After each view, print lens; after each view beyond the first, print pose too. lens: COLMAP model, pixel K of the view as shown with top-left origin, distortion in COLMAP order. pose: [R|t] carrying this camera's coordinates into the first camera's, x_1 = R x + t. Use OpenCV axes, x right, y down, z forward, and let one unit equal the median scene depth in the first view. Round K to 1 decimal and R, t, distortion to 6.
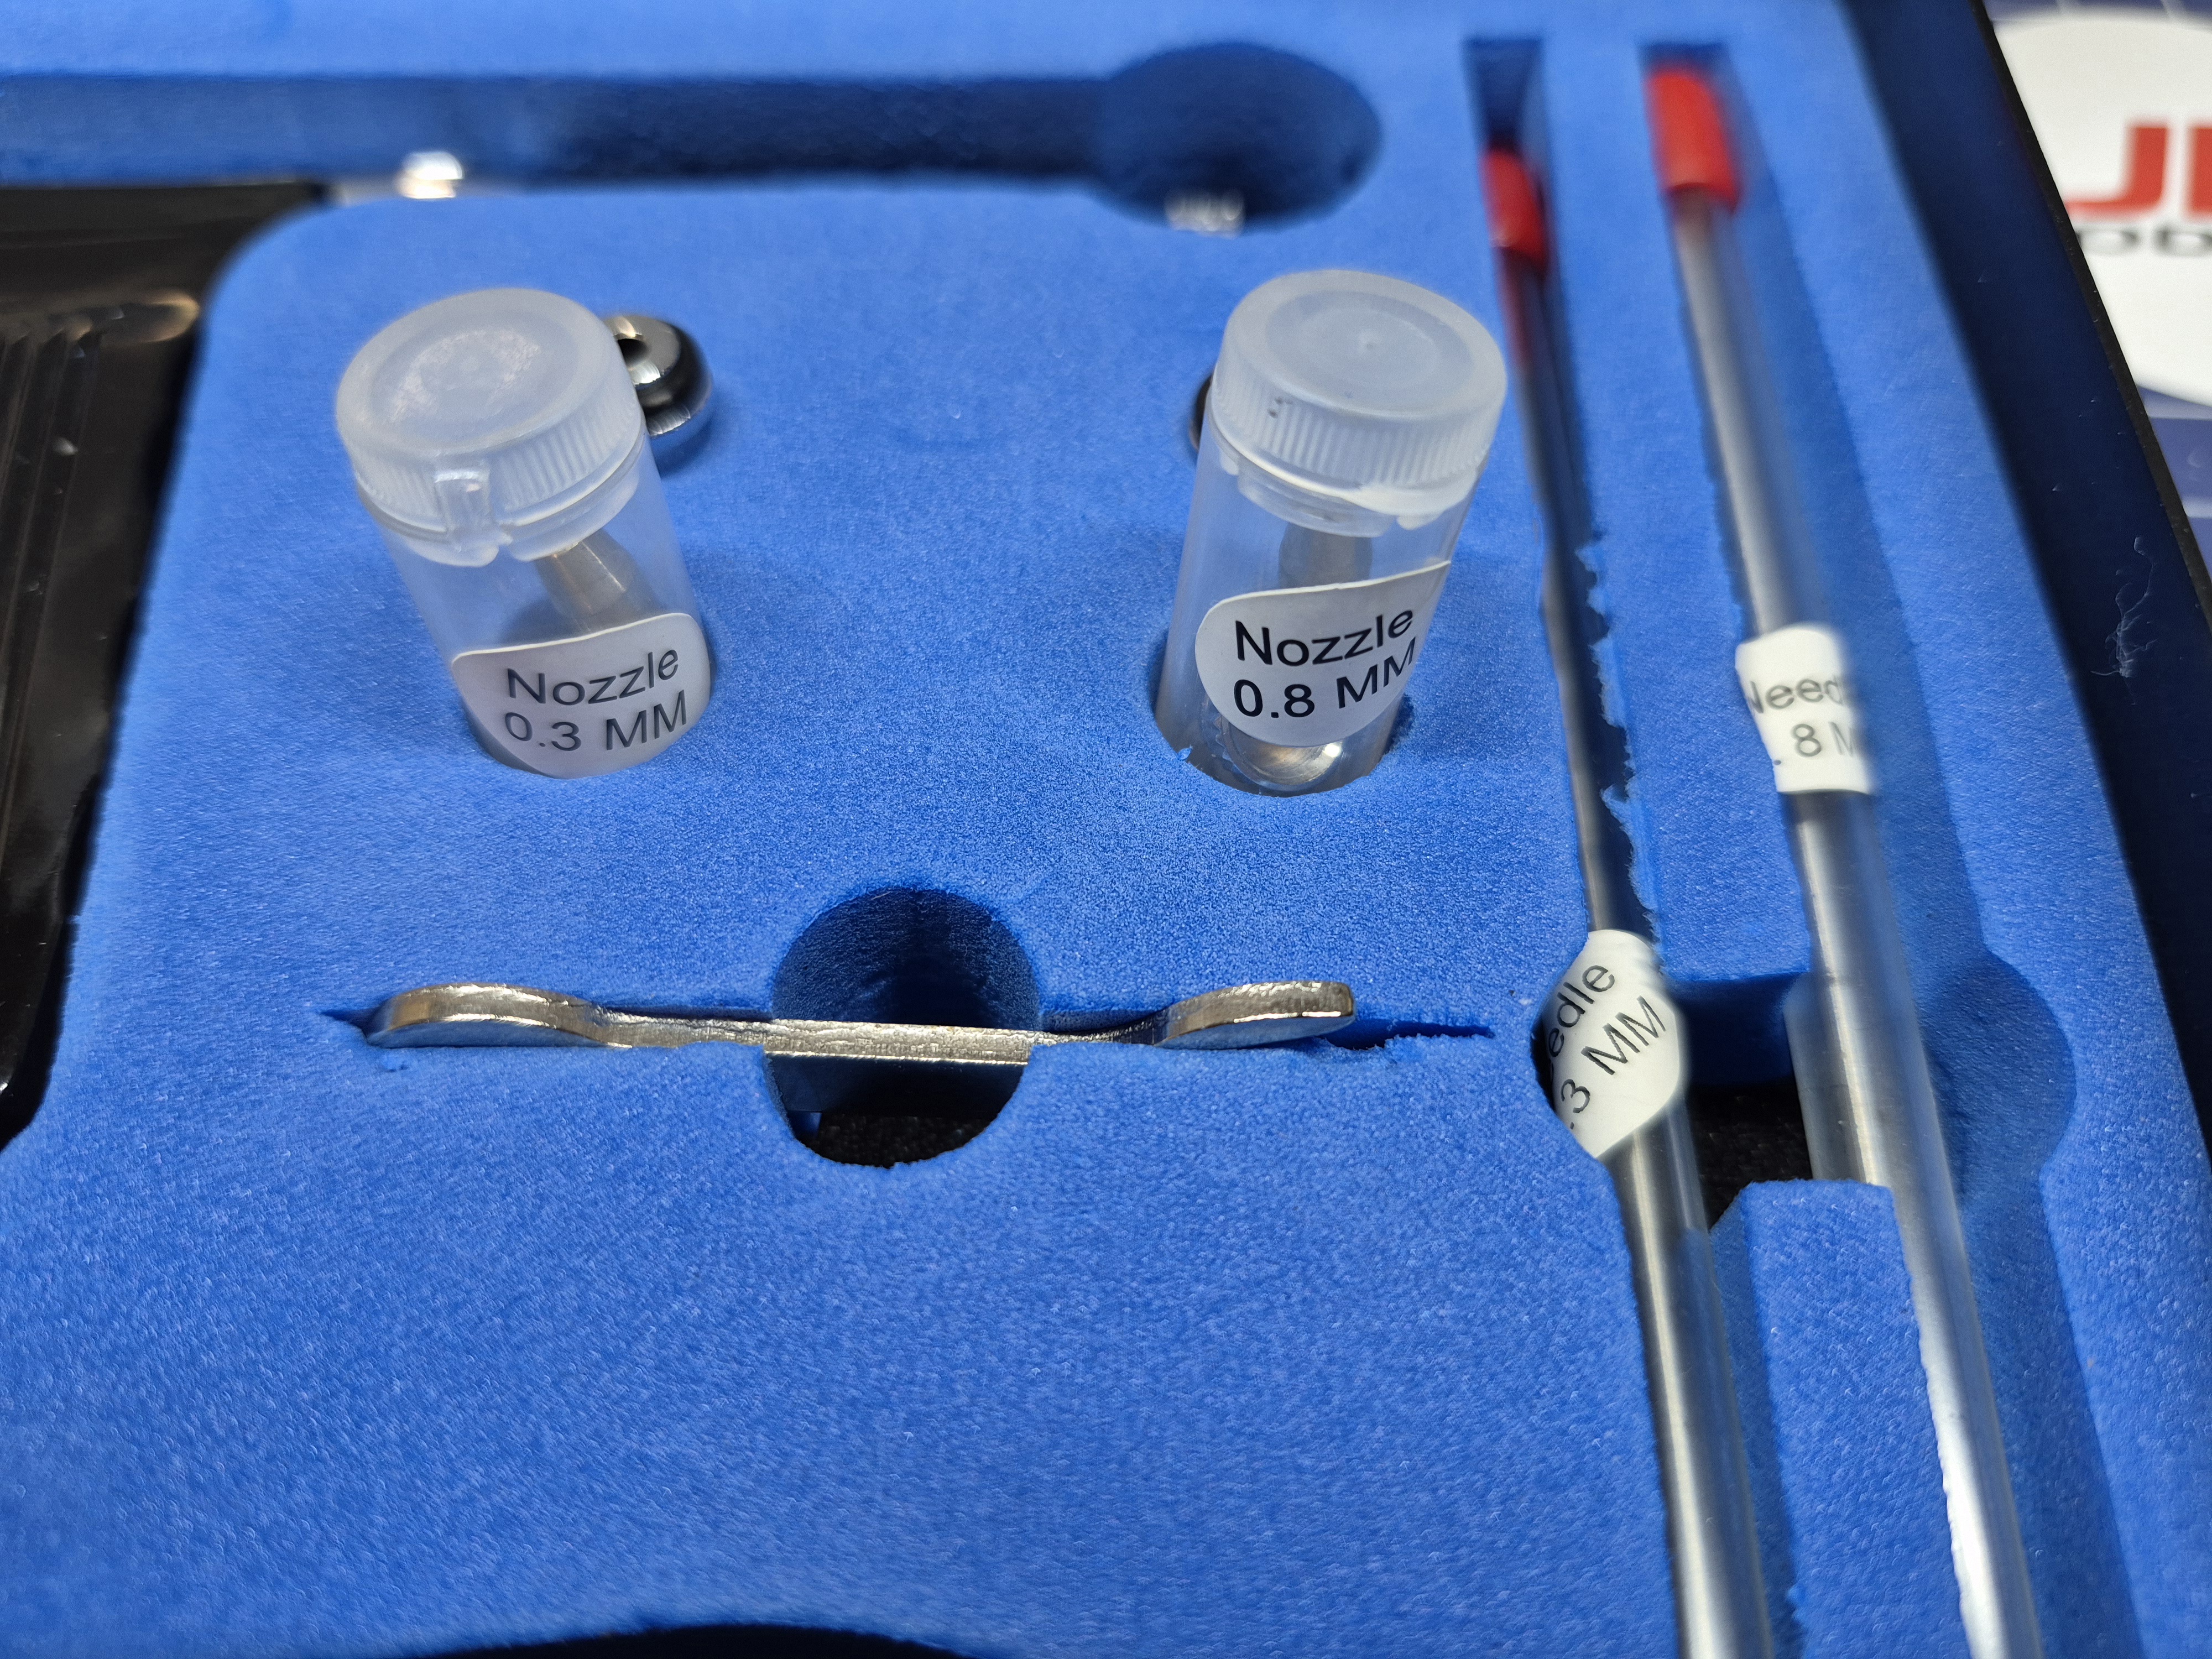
lens RADIAL K [[1522.7, 0, 1106.0], [0, 1522.7, 829.5], [0, 0, 1]] dist [0.057708, -0.135340]
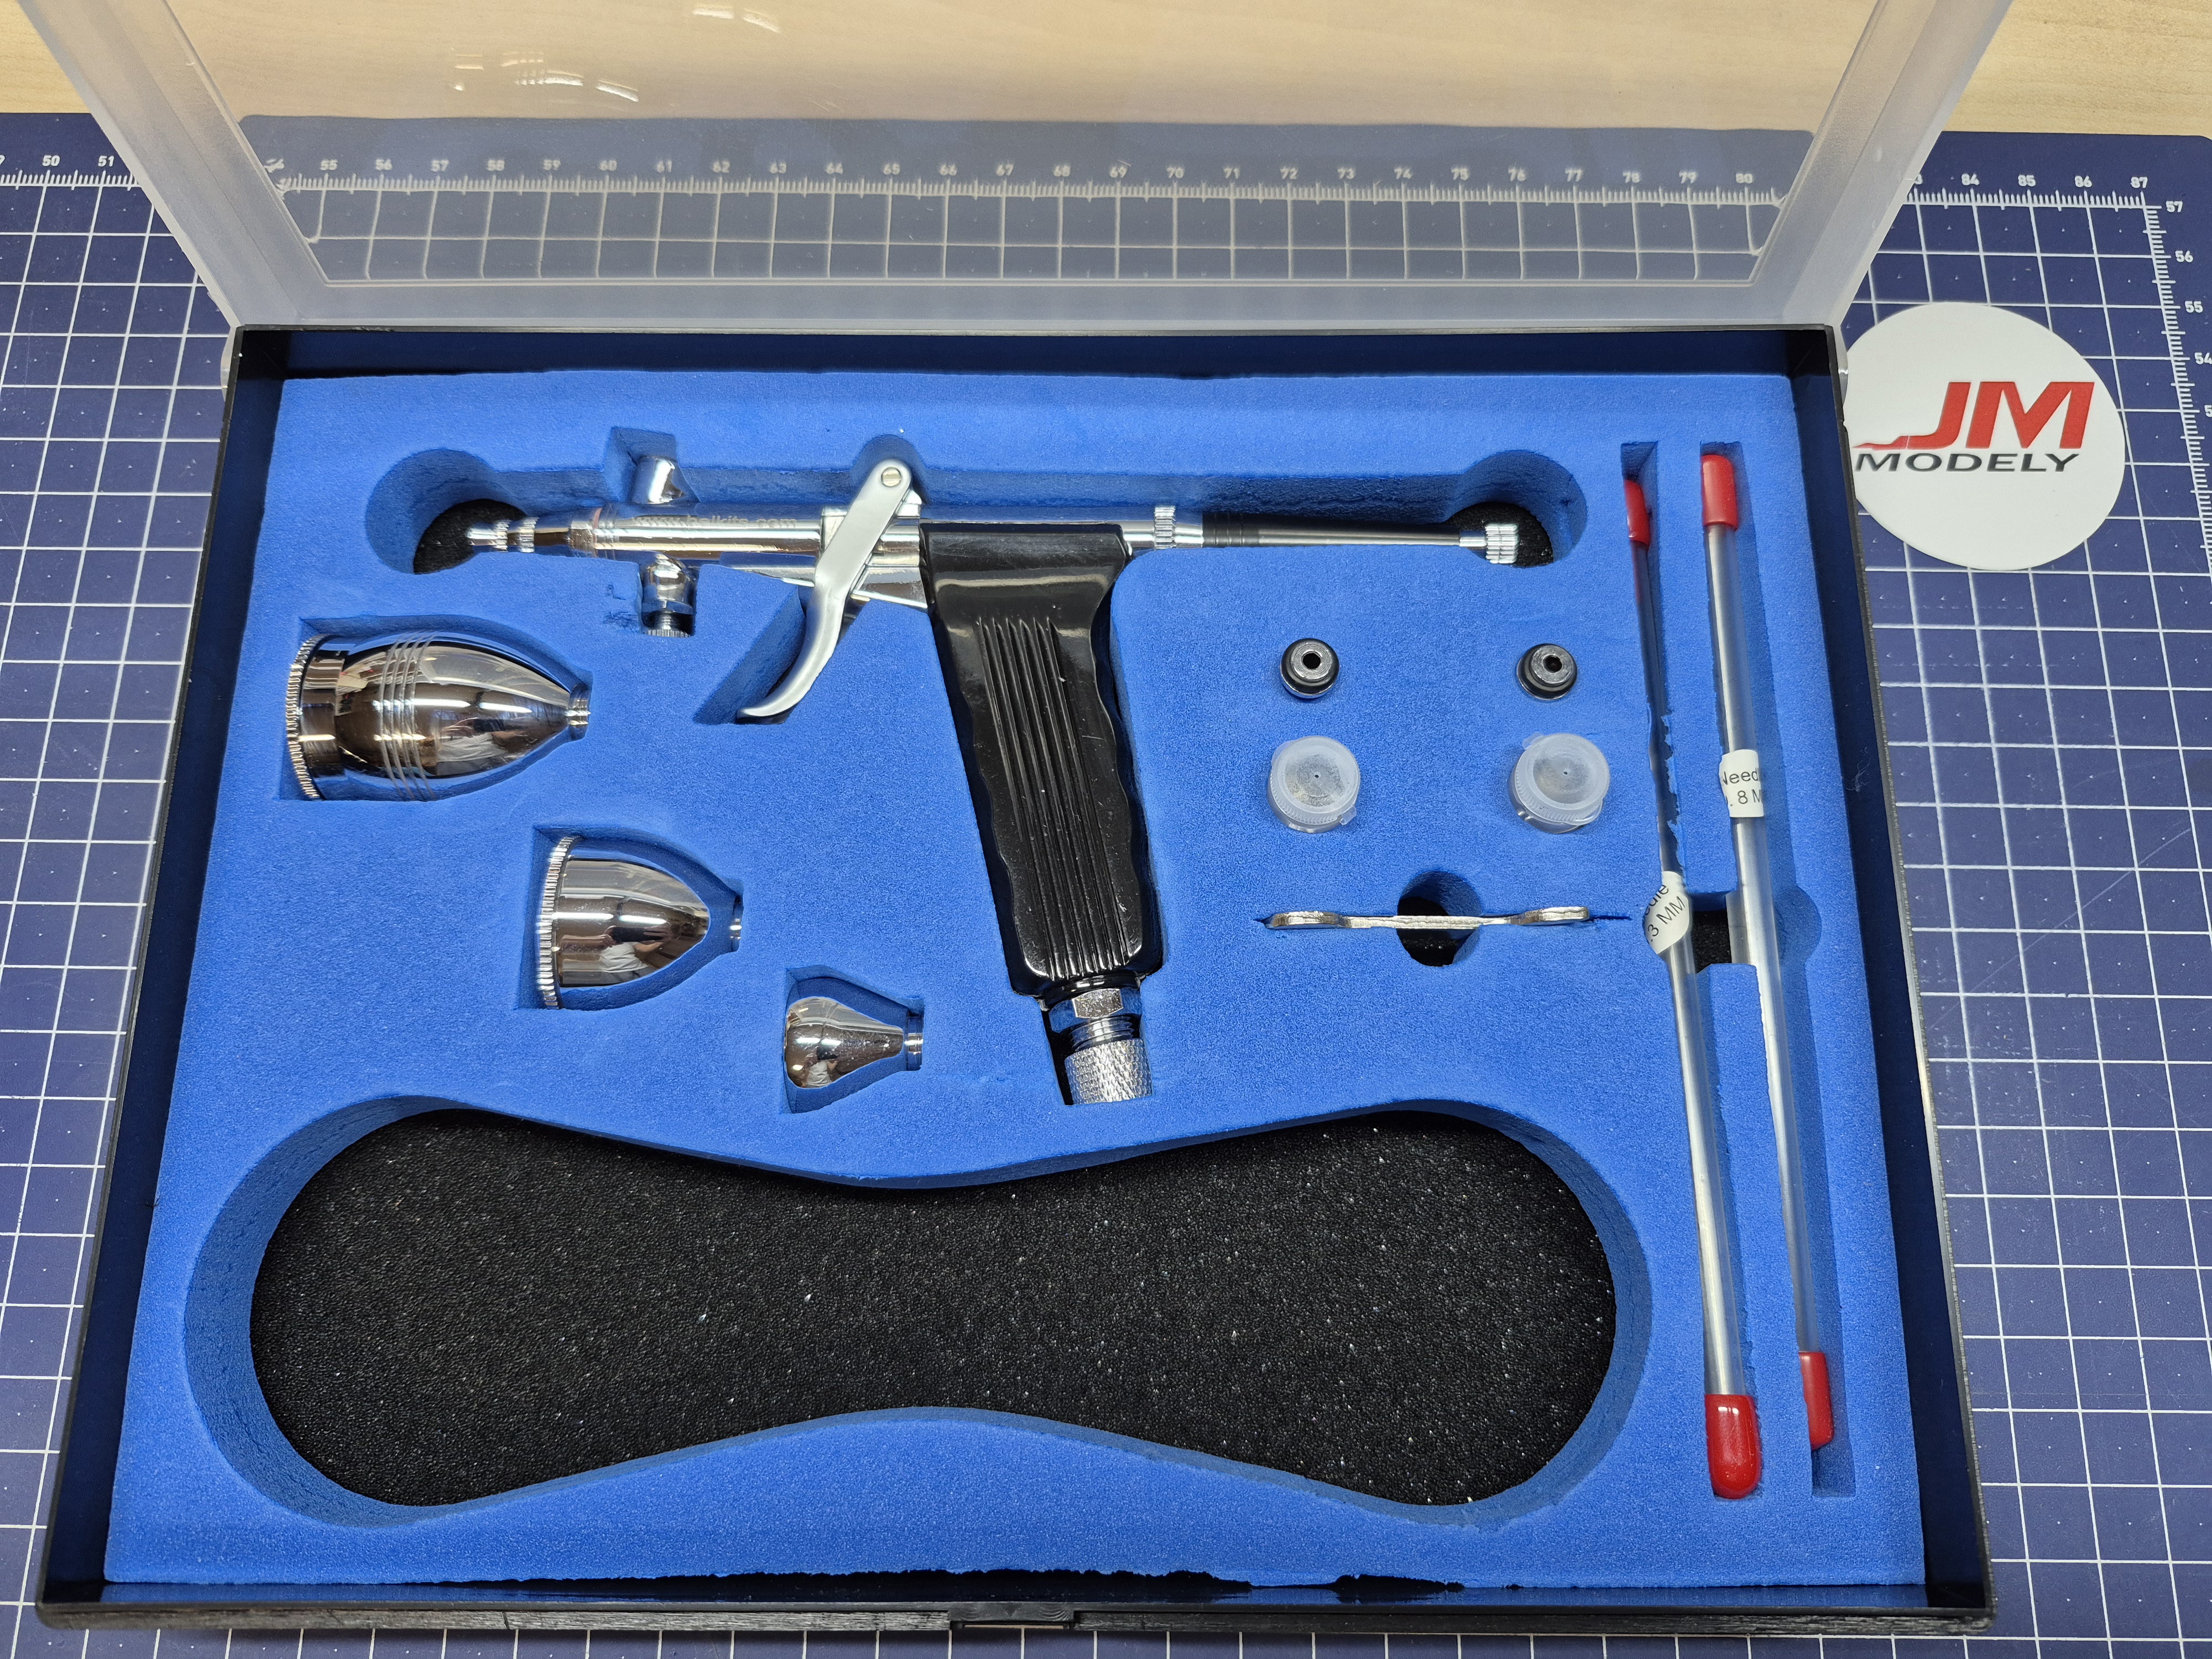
lens RADIAL K [[1502.1, 0, 1106.0], [0, 1502.1, 829.5], [0, 0, 1]] dist [-0.002001, -0.002206]
pose [[0.998891, -0.014200, 0.044898, -0.821284], [0.003851, 0.974890, 0.222653, -0.629043], [-0.046933, -0.222233, 0.973863, -1.612363]]
